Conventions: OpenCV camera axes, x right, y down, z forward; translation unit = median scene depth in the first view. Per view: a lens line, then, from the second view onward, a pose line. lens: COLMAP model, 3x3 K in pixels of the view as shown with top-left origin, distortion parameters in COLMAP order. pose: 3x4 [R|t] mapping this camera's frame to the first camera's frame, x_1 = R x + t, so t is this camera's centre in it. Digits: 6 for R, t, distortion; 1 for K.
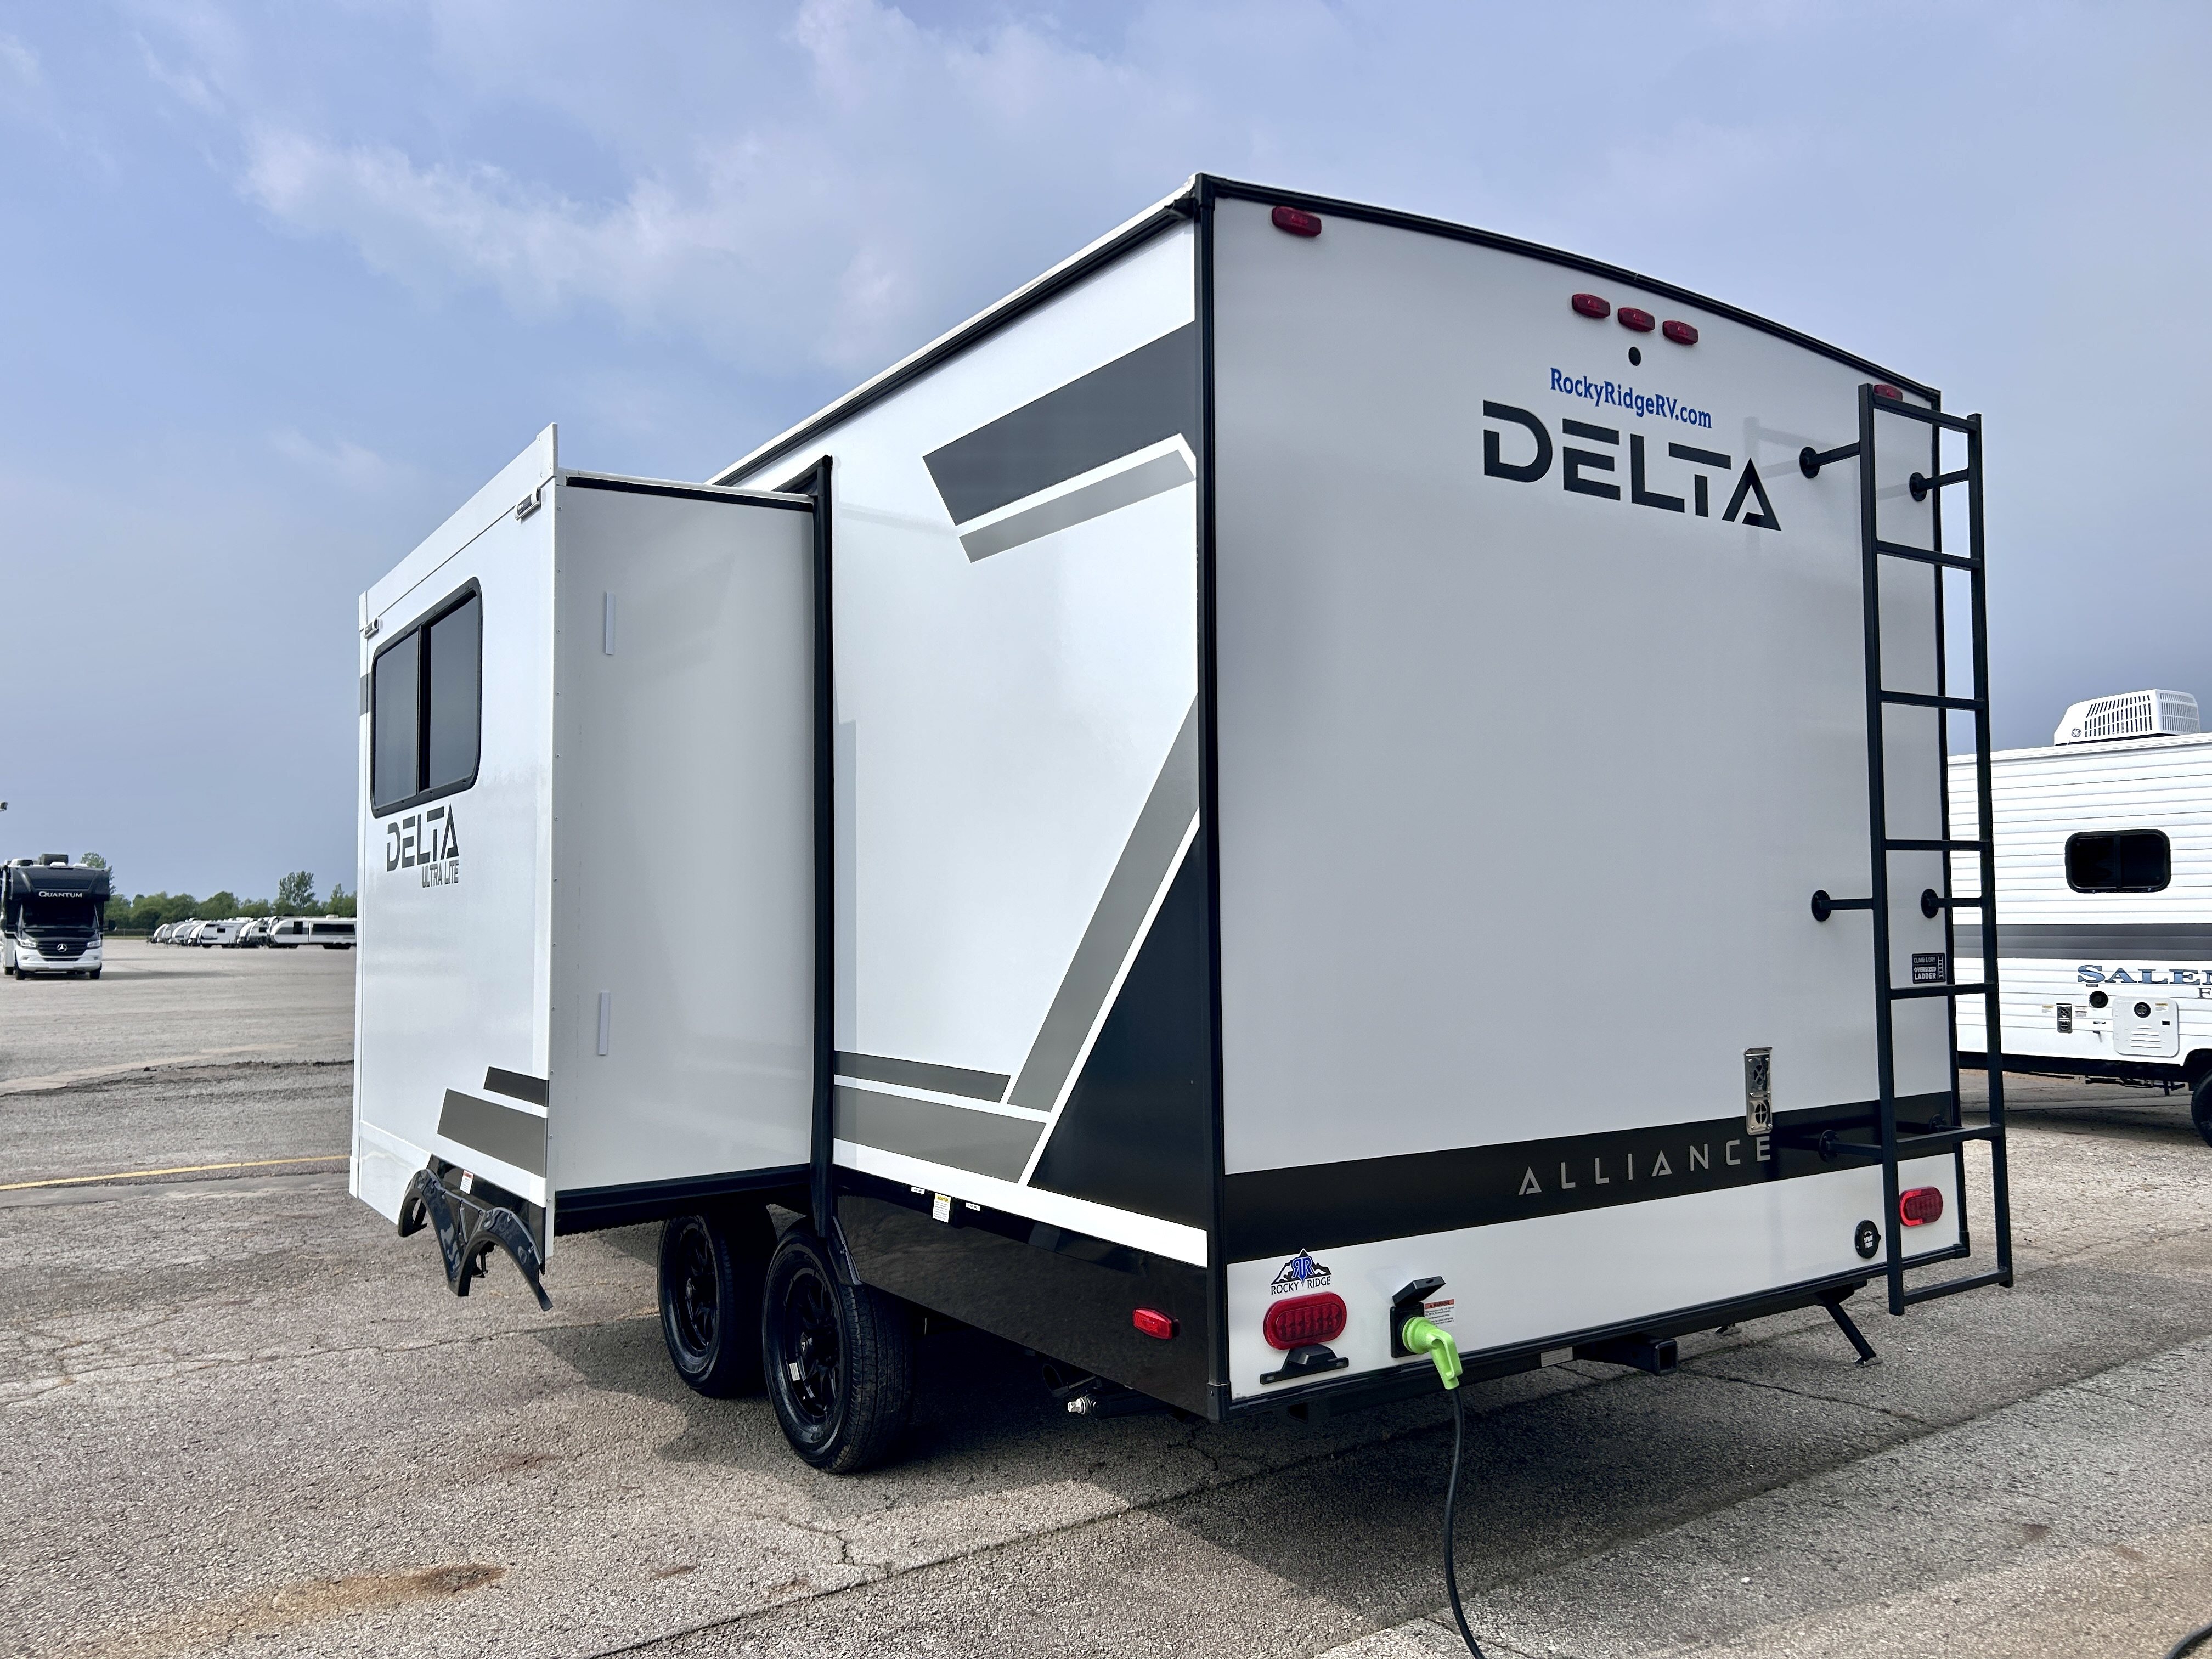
lens RADIAL K [[1659.3, 0, 1123.1], [0, 1659.3, 830.6], [0, 0, 1]] dist [0.061686, -0.056149]
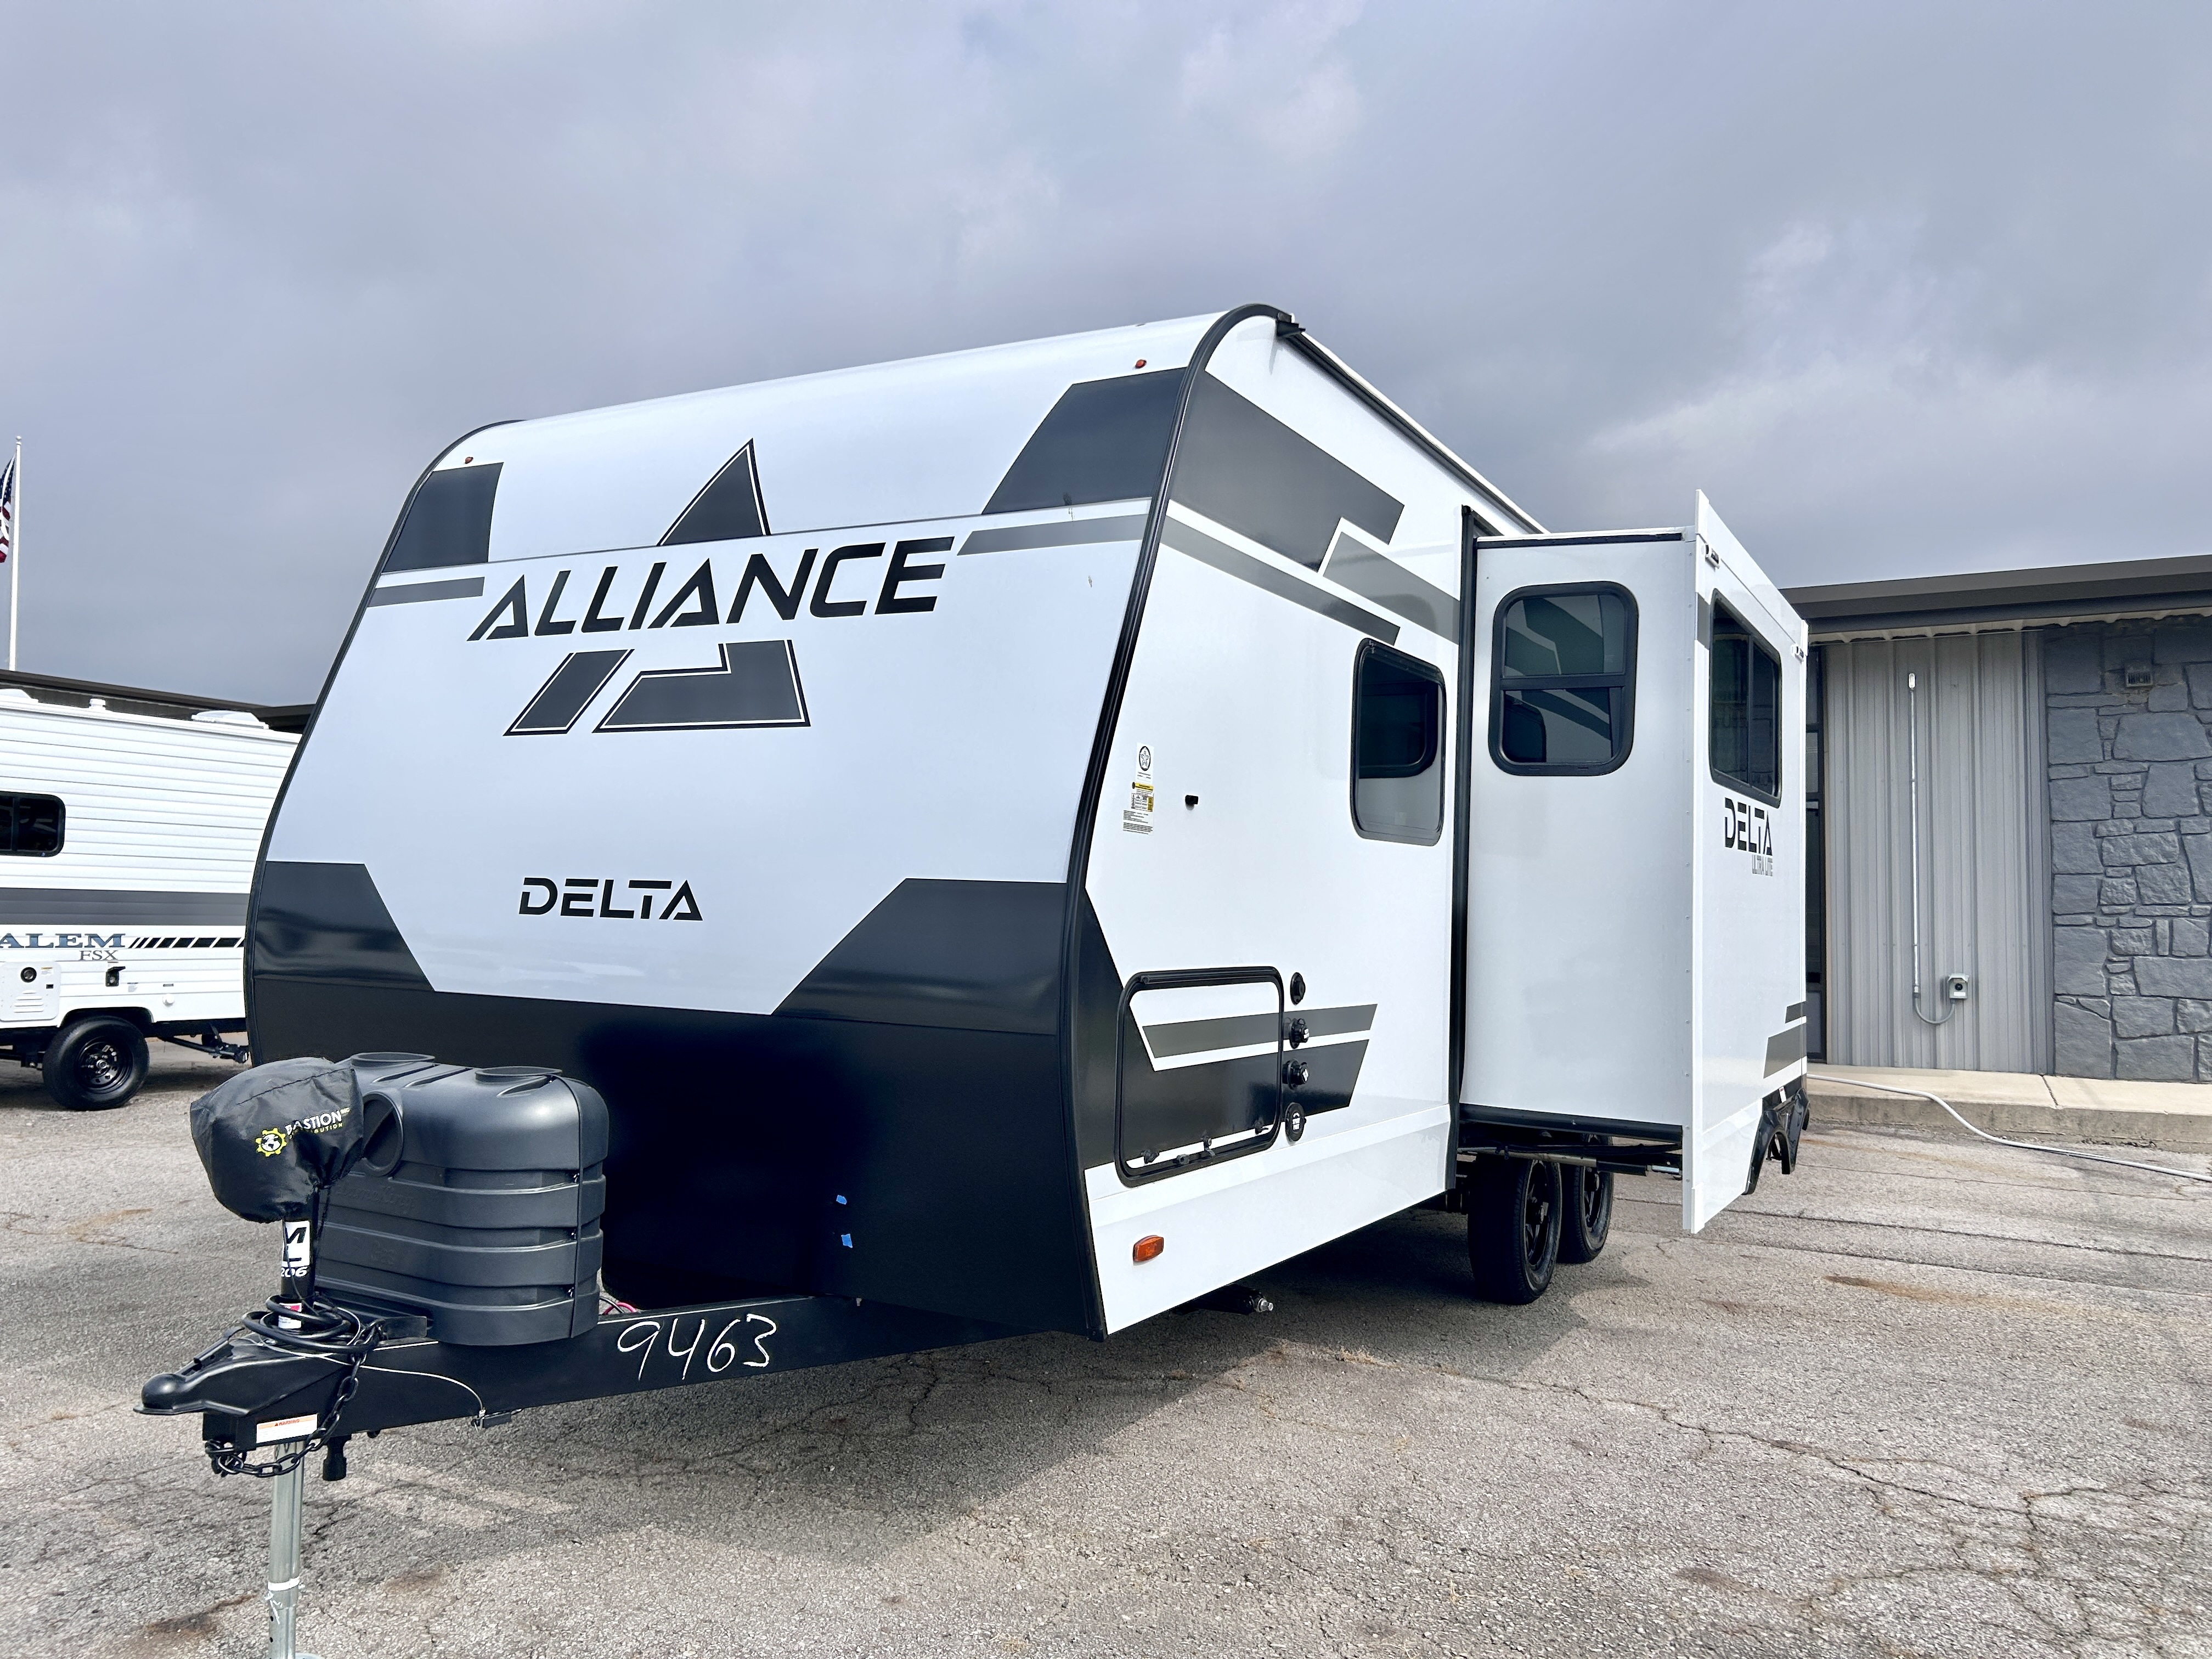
lens RADIAL K [[1659.3, 0, 1114.8], [0, 1659.3, 817.3], [0, 0, 1]] dist [0.061686, -0.056149]
pose [[-0.452674, 0.049025, 0.890327, -1.607317], [-0.065672, 0.993943, -0.088120, 0.166644], [-0.889254, -0.098359, -0.446713, 2.468286]]
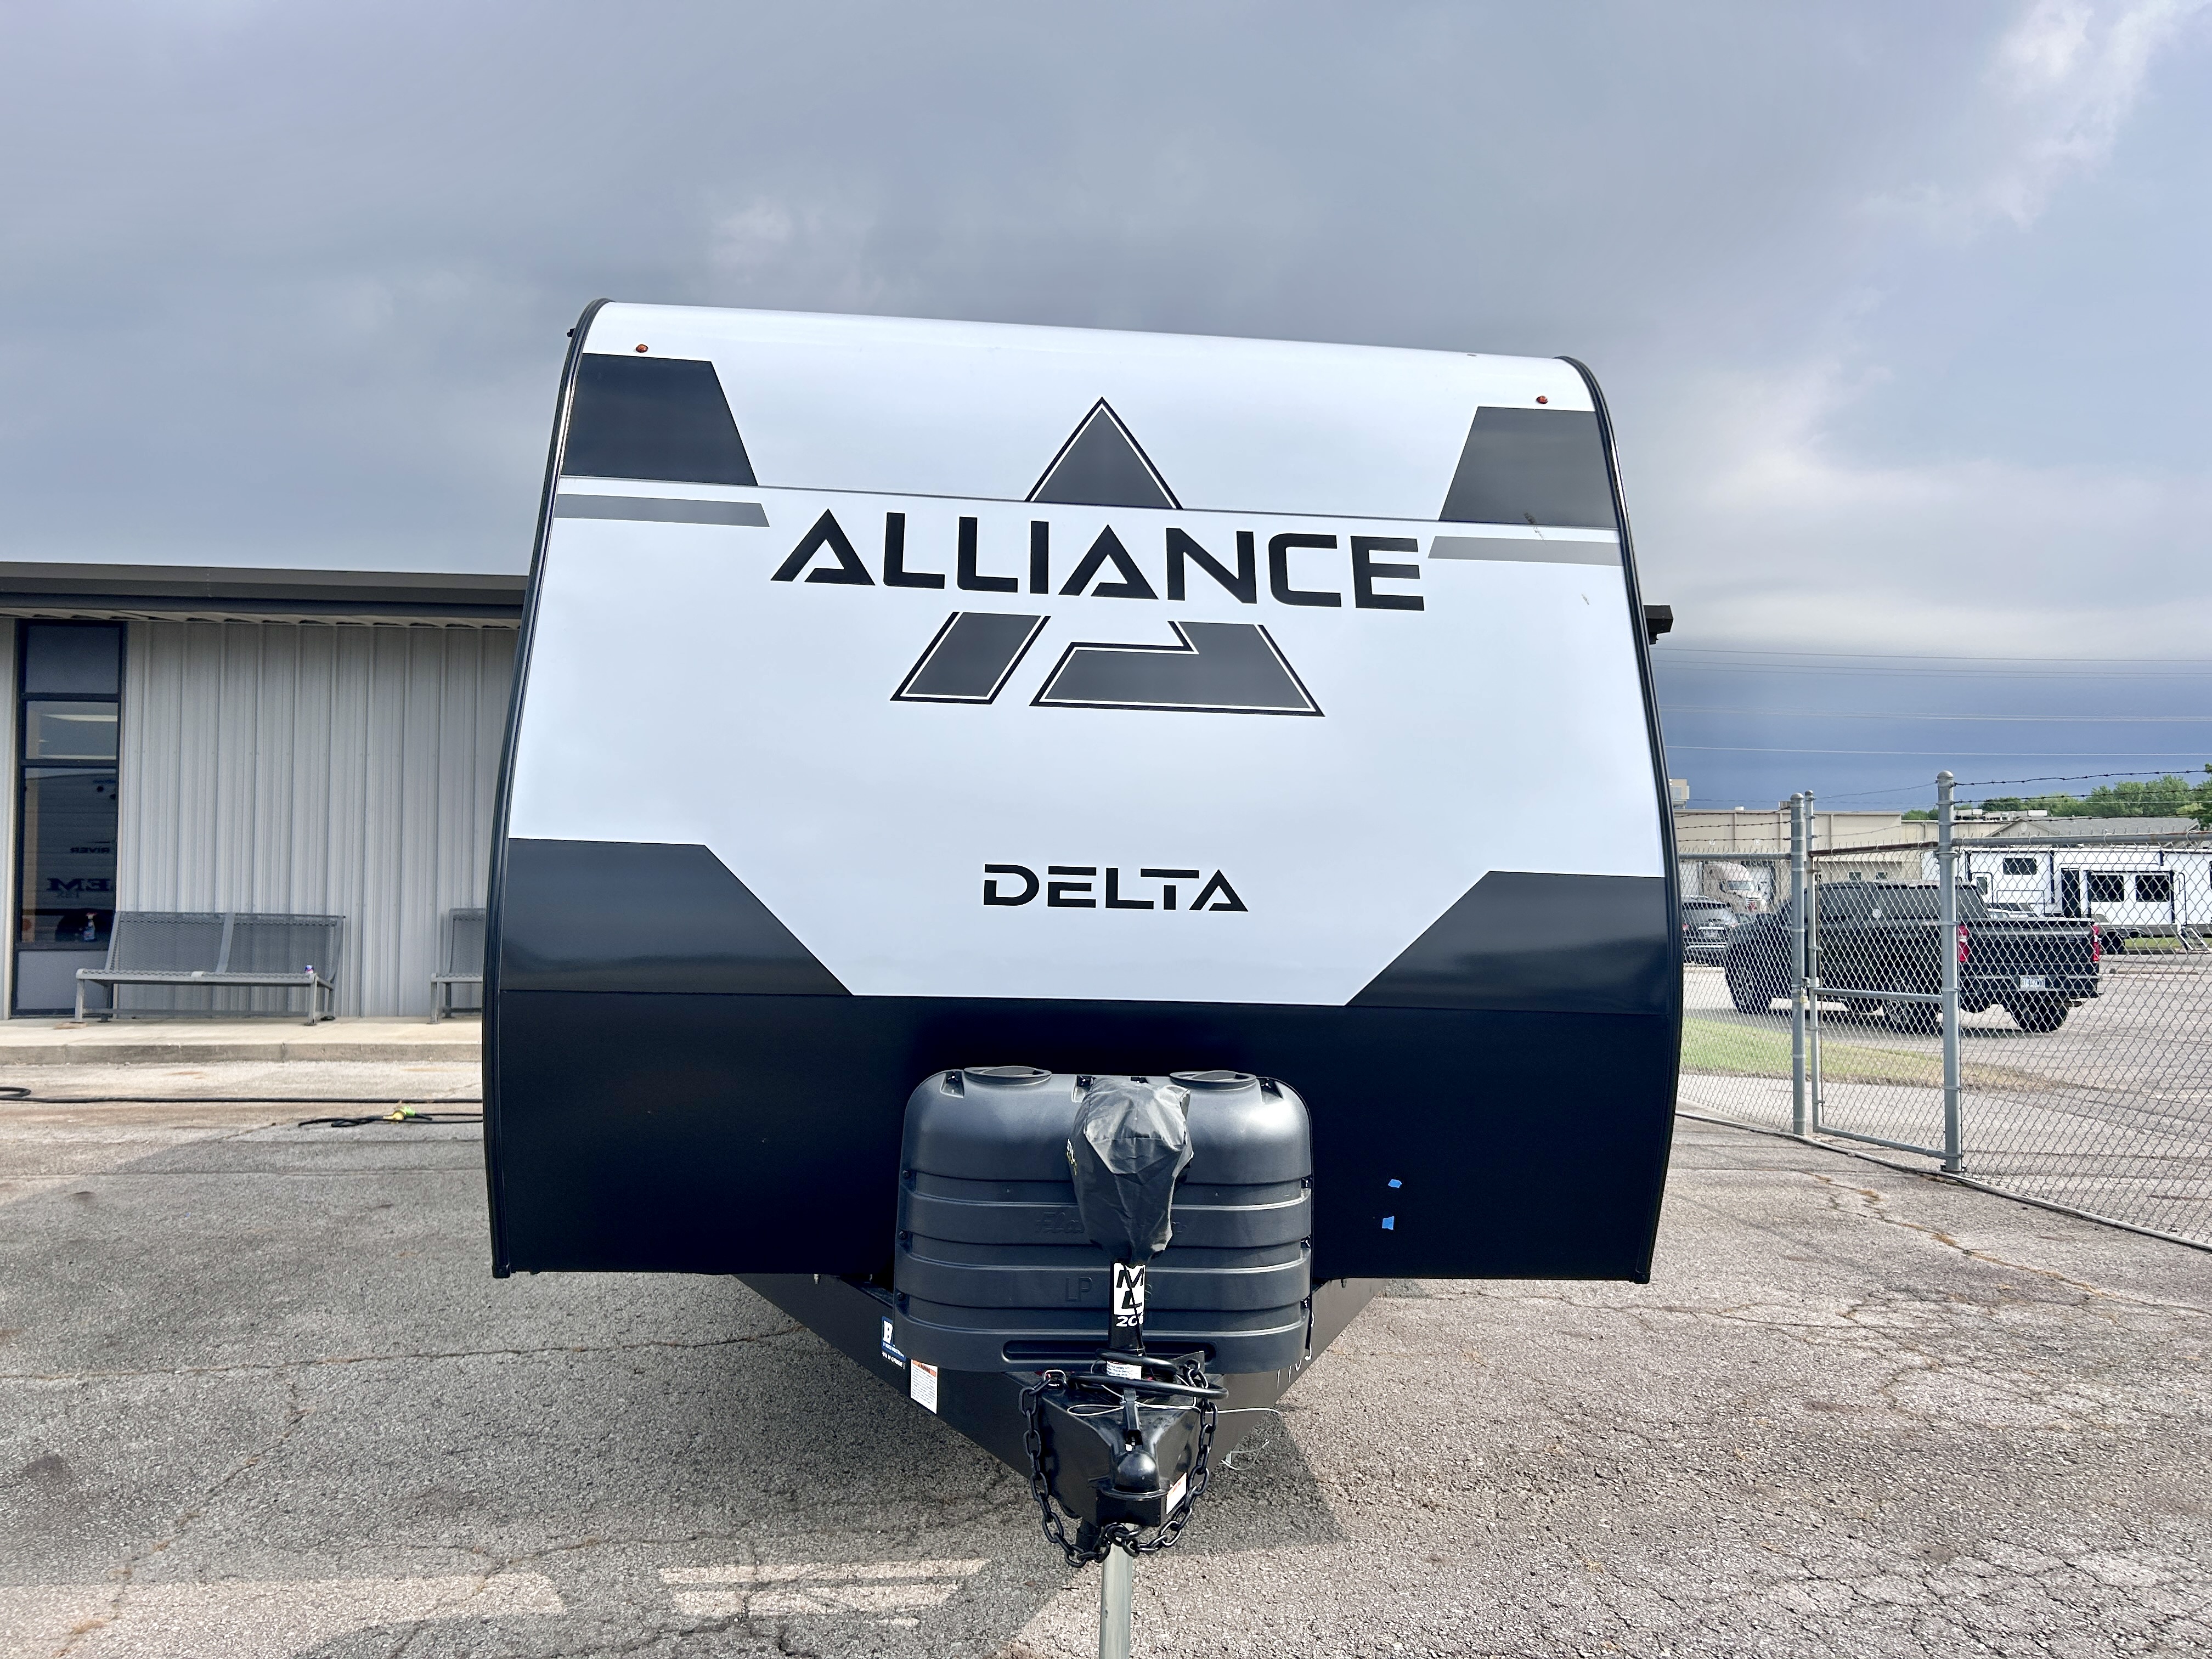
lens RADIAL K [[1659.3, 0, 1120.3], [0, 1659.3, 828.8], [0, 0, 1]] dist [0.061686, -0.056149]
pose [[-0.870256, 0.014013, 0.492400, -1.065522], [-0.036623, 0.994988, -0.093043, 0.198045], [-0.491236, -0.099004, -0.865381, 3.056546]]
